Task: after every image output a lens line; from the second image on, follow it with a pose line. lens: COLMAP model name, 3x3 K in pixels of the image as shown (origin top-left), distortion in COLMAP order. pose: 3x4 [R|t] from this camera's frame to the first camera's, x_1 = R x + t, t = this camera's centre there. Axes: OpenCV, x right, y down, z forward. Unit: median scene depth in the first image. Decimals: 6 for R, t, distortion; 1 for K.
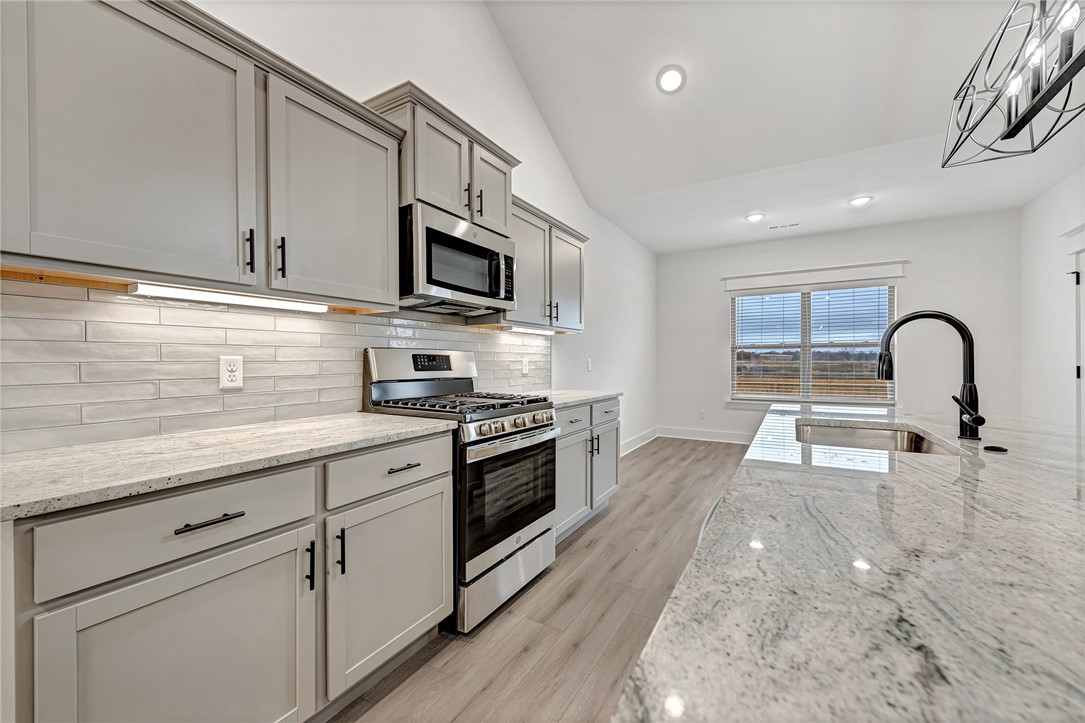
lens RADIAL K [[429.7, 0, 542.9], [0, 429.7, 363.4], [0, 0, 1]] dist [0.015421, -0.005346]
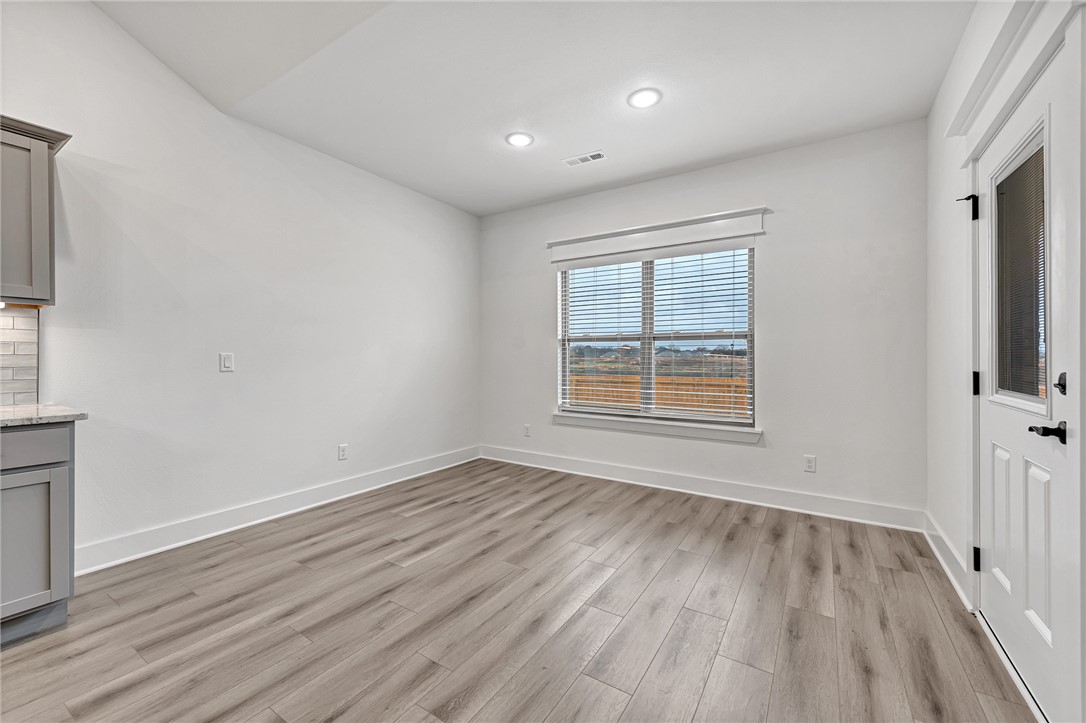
lens RADIAL K [[433.9, 0, 544.5], [0, 433.9, 357.2], [0, 0, 1]] dist [0.007861, -0.000424]
pose [[0.999286, 0.007750, -0.036968, 1.070799], [-0.007952, 0.999954, -0.005320, -0.007213], [0.036925, 0.005611, 0.999302, 0.656610]]
